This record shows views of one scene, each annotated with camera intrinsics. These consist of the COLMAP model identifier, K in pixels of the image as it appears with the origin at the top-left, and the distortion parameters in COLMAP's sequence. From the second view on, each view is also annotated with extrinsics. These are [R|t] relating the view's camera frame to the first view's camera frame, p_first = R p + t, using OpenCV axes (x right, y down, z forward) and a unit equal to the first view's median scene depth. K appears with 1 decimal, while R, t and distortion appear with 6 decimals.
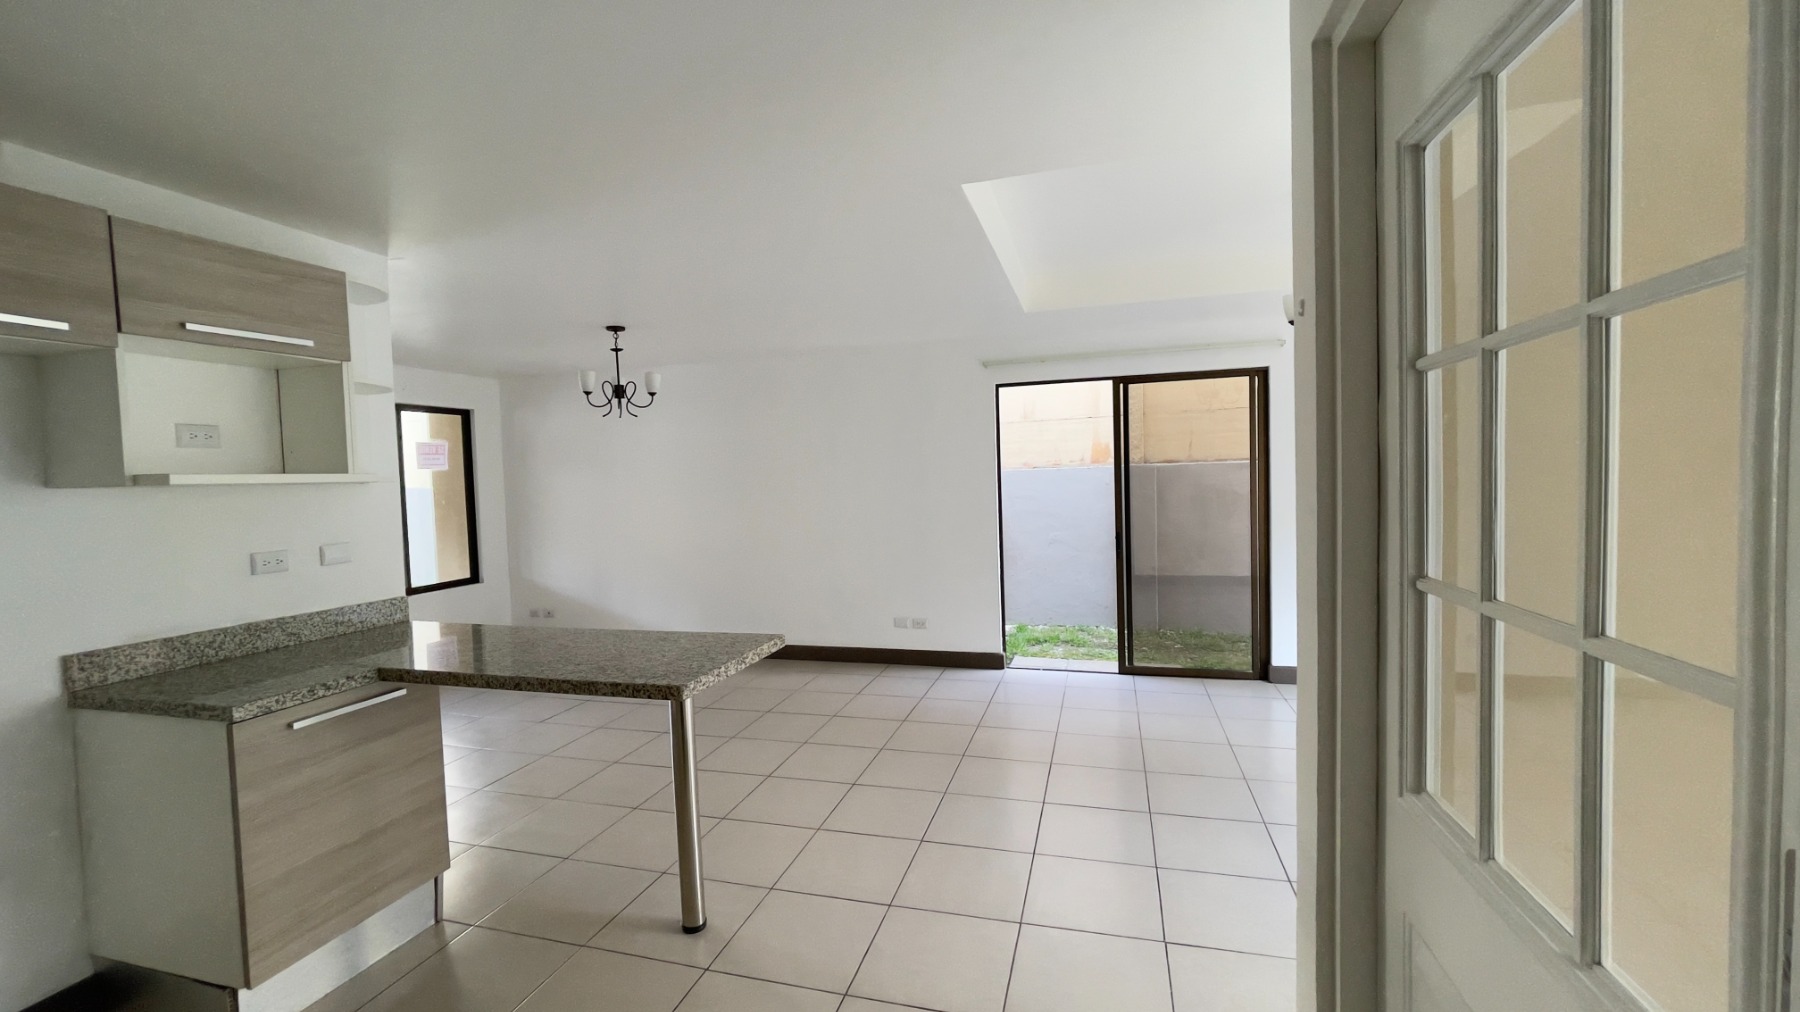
lens RADIAL K [[717.9, 0, 900.0], [0, 717.9, 506.0], [0, 0, 1]] dist [0.000069, 0.000009]
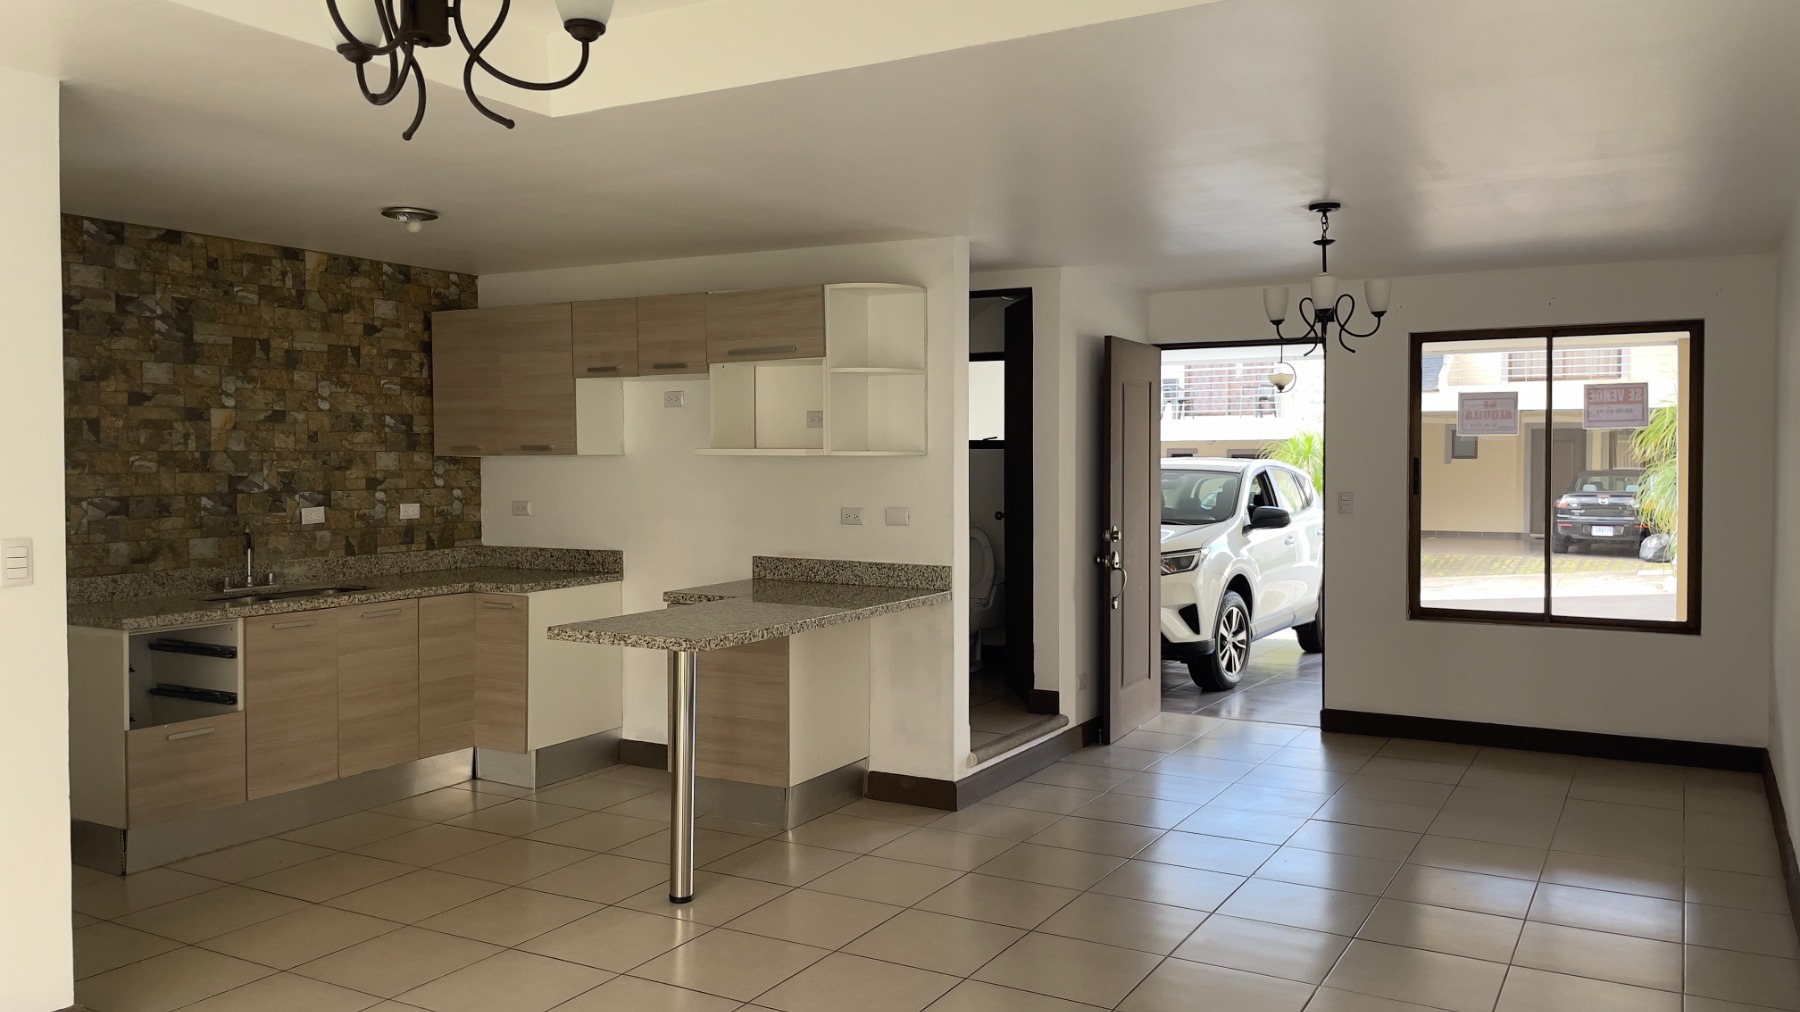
lens RADIAL K [[1380.0, 0, 900.0], [0, 1380.0, 506.0], [0, 0, 1]] dist [0.000524, -0.000089]
pose [[-0.232994, 0.073698, -0.969682, 1.433334], [-0.034038, 0.995895, 0.083869, -0.143159], [0.971882, 0.052547, -0.229529, 1.619167]]
